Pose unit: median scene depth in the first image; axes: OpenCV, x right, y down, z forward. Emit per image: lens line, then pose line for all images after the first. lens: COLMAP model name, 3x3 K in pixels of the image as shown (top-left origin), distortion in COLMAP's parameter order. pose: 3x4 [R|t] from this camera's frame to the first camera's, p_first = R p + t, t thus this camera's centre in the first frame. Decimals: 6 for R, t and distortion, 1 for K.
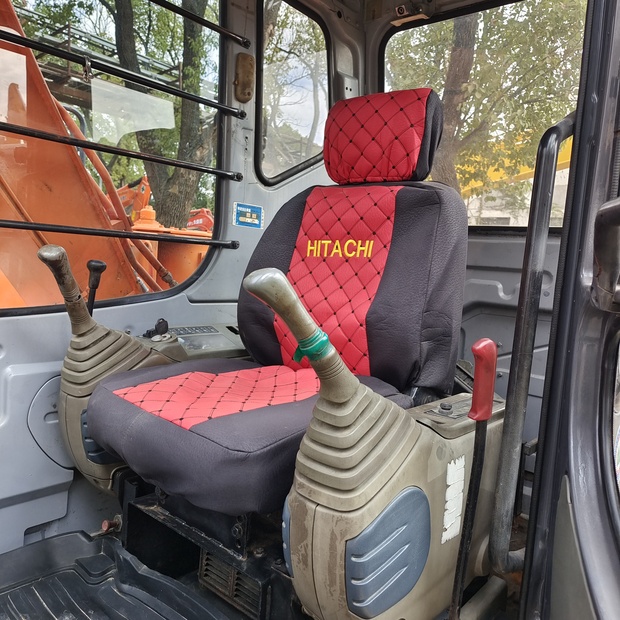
lens RADIAL K [[557.0, 0, 313.5], [0, 557.0, 312.4], [0, 0, 1]] dist [0.029655, 0.012601]
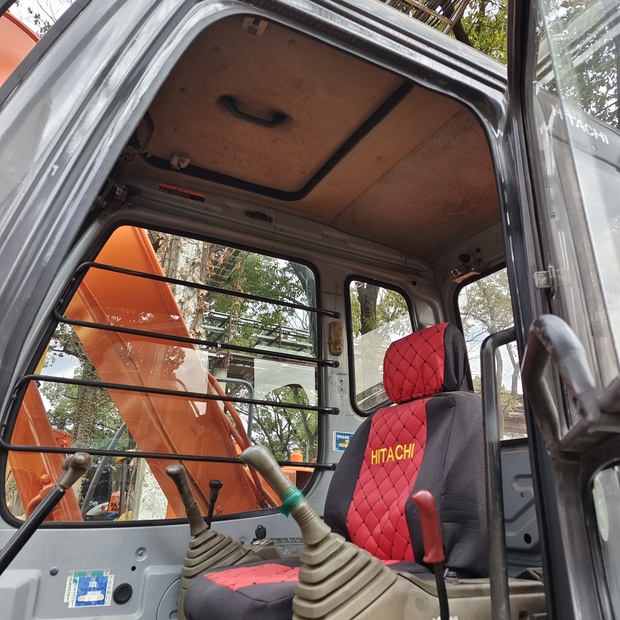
lens RADIAL K [[557.0, 0, 313.5], [0, 557.0, 312.4], [0, 0, 1]] dist [0.029655, 0.012601]
pose [[0.934653, -0.170041, -0.312265, 0.311860], [0.014809, 0.896087, -0.443631, 0.143002], [0.355252, 0.410017, 0.840049, -0.200809]]
